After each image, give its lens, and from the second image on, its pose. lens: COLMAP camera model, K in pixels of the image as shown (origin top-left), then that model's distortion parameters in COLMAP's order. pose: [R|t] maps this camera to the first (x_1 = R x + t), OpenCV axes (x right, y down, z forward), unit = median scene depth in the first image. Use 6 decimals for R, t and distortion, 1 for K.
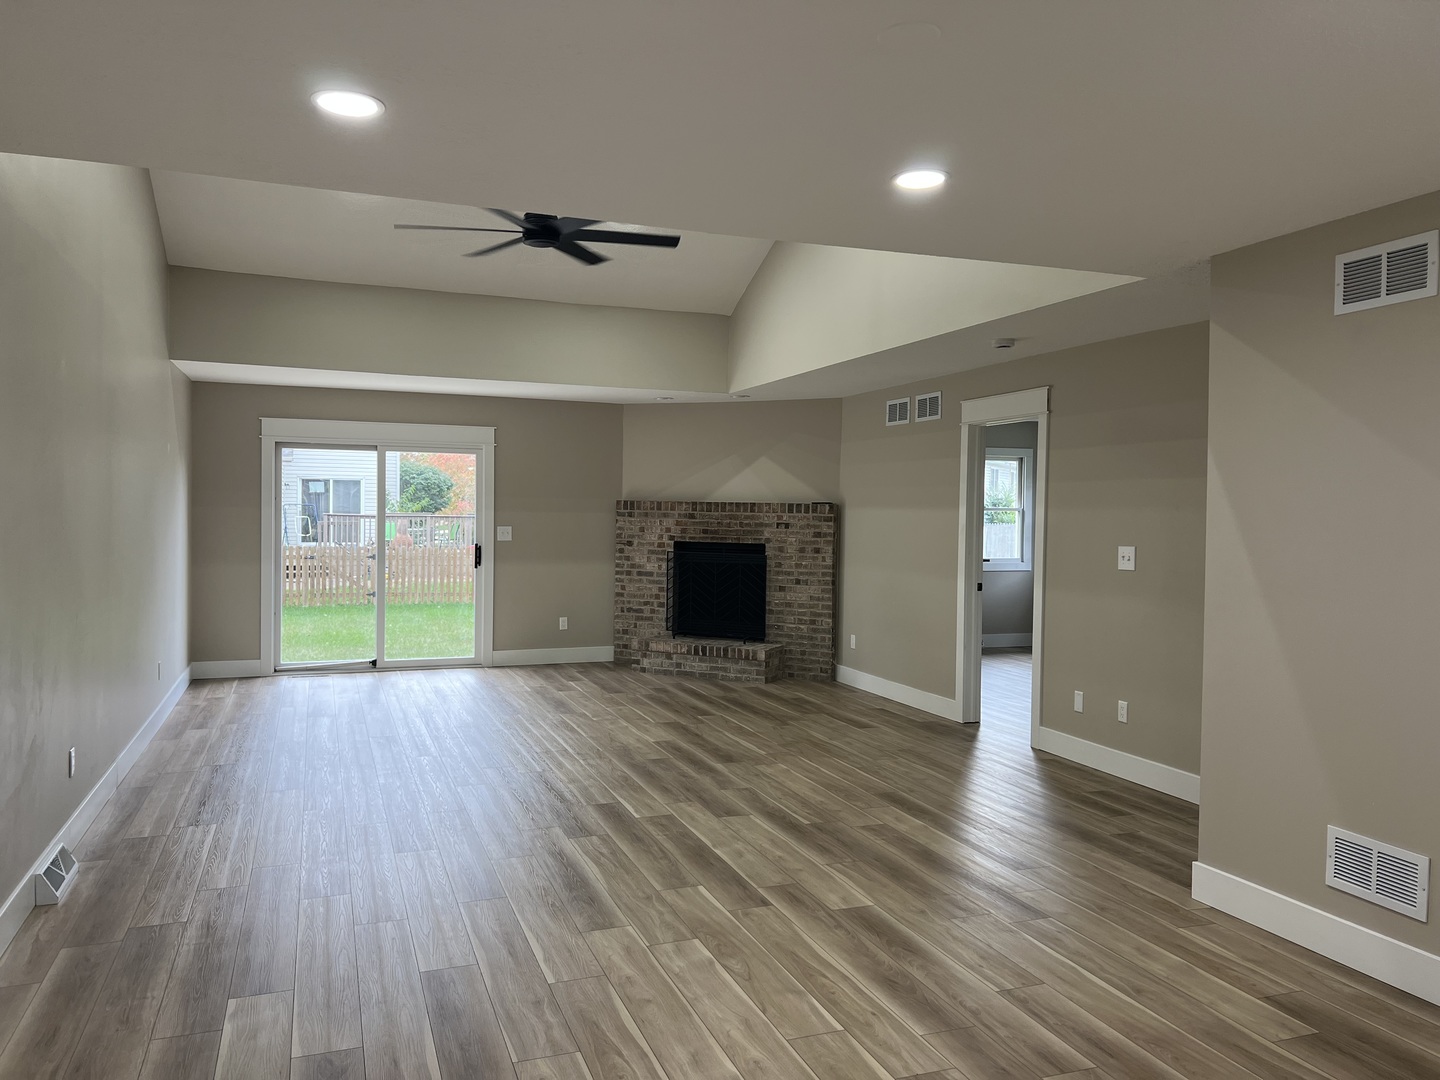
lens RADIAL K [[1083.5, 0, 725.3], [0, 1083.5, 538.6], [0, 0, 1]] dist [0.017478, -0.013972]
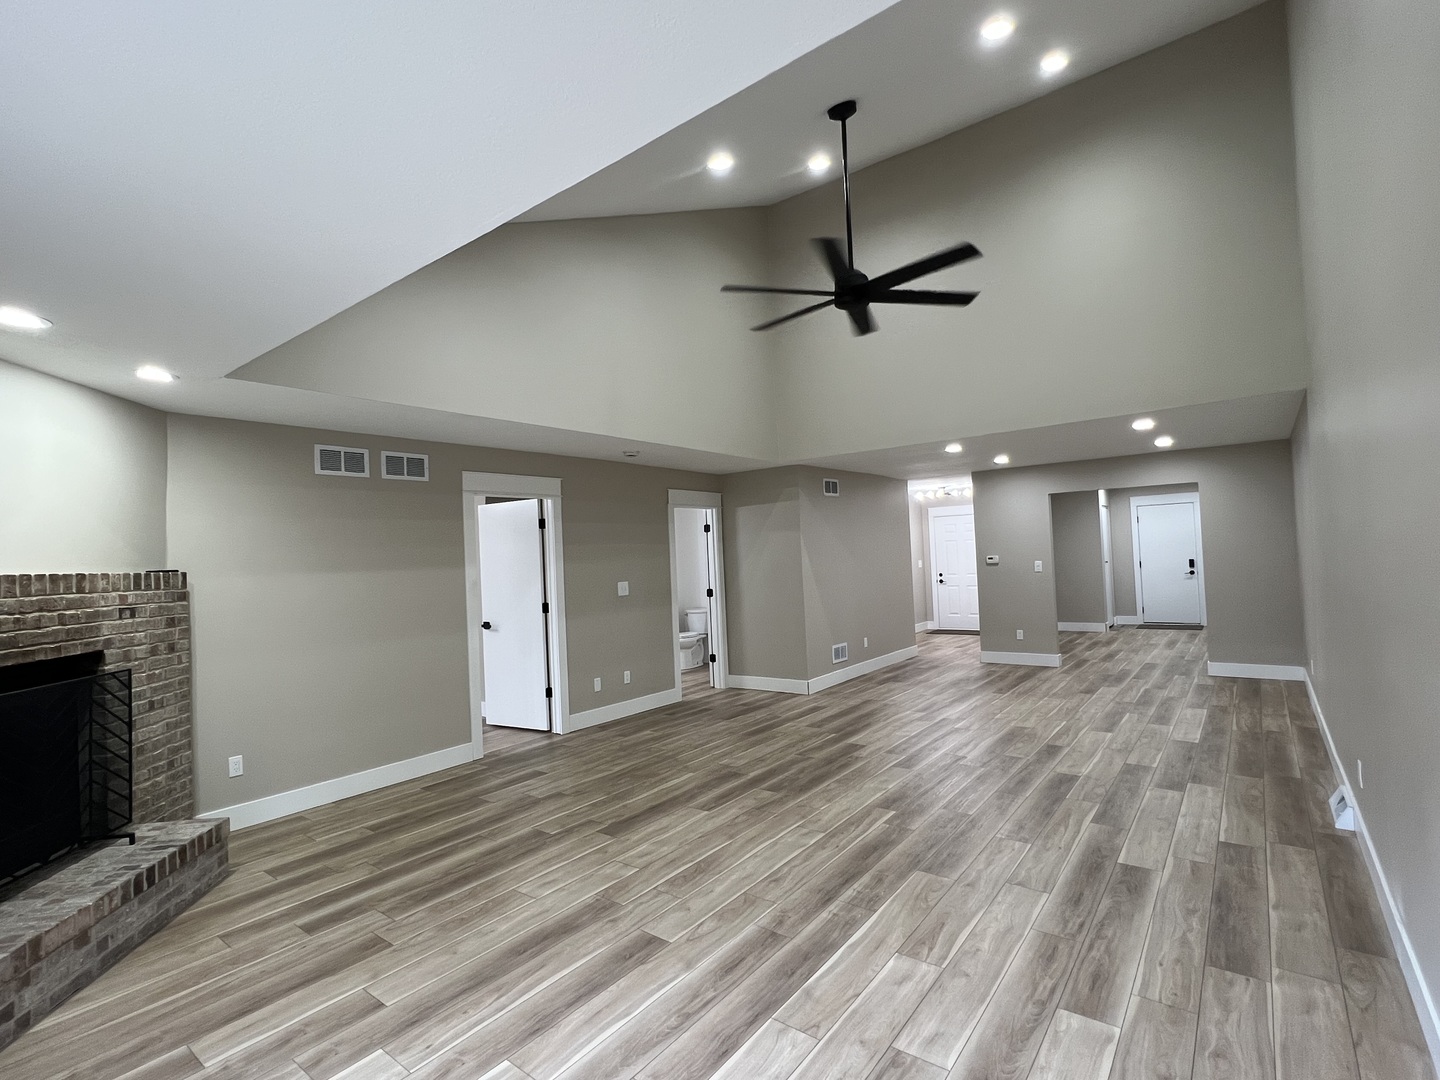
lens RADIAL K [[690.6, 0, 720.6], [0, 690.6, 541.2], [0, 0, 1]] dist [0.001555, -0.000472]
pose [[-0.529031, 0.030482, 0.848055, -0.415075], [0.058605, 0.998281, 0.000677, -0.031392], [-0.846576, 0.050059, -0.529908, 0.922520]]
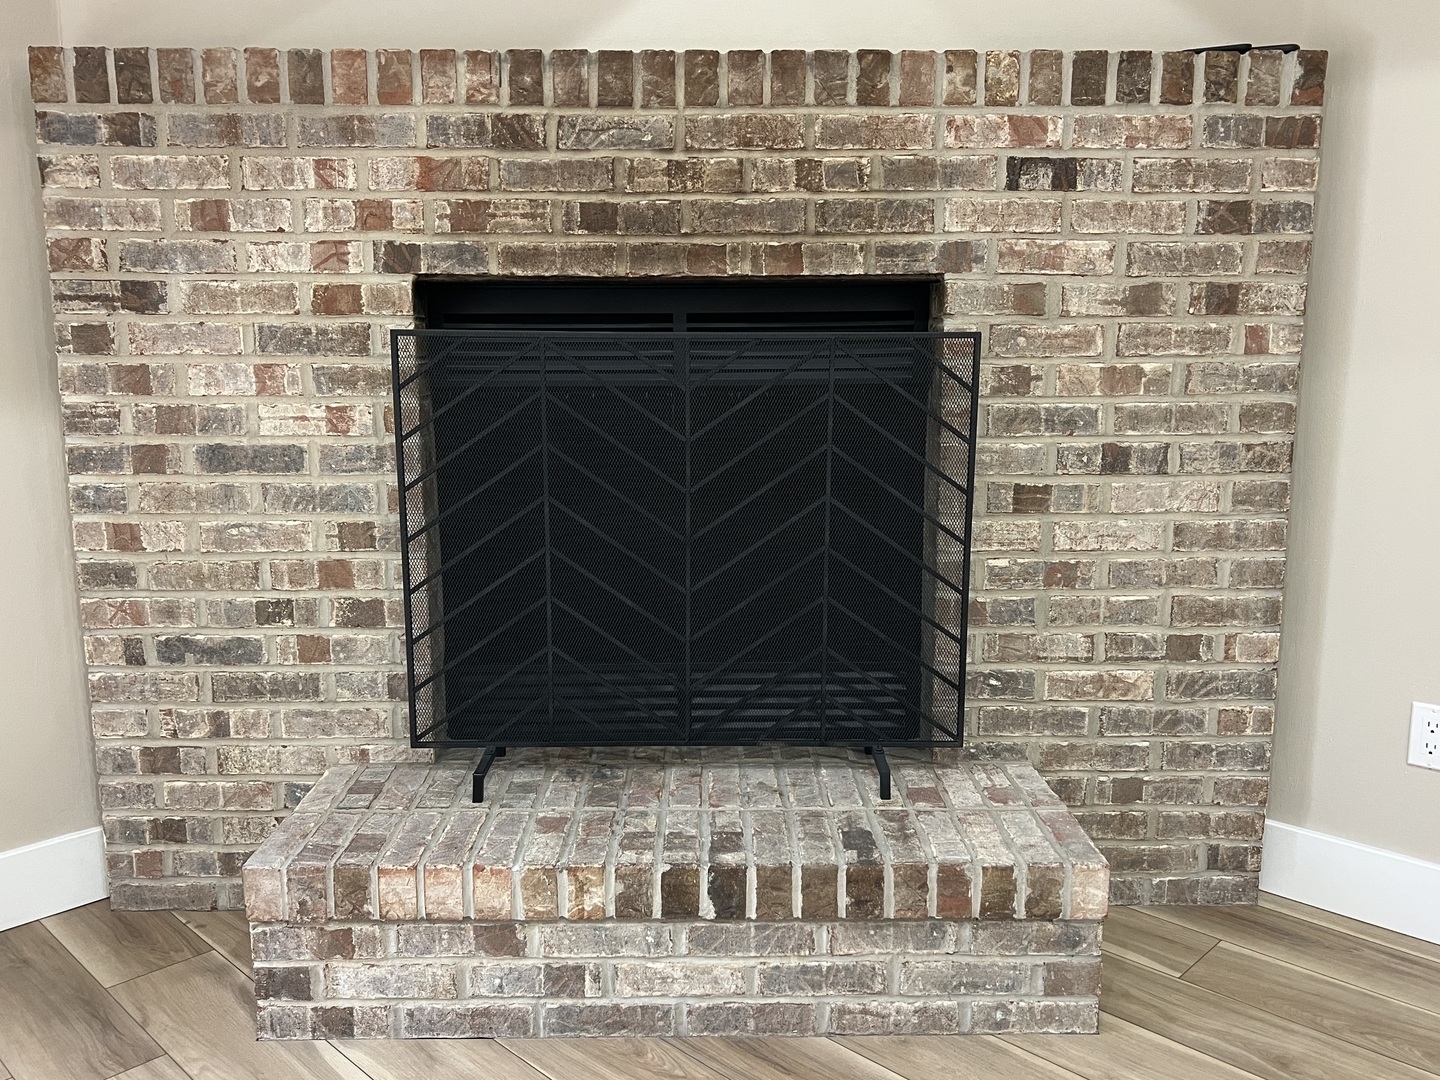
lens RADIAL K [[1196.9, 0, 716.4], [0, 1196.9, 545.1], [0, 0, 1]] dist [0.040071, -0.042948]
pose [[0.904244, -0.094088, 0.416521, -0.094672], [0.029923, 0.986987, 0.157989, 0.017522], [-0.425966, -0.130397, 0.895293, 0.819624]]
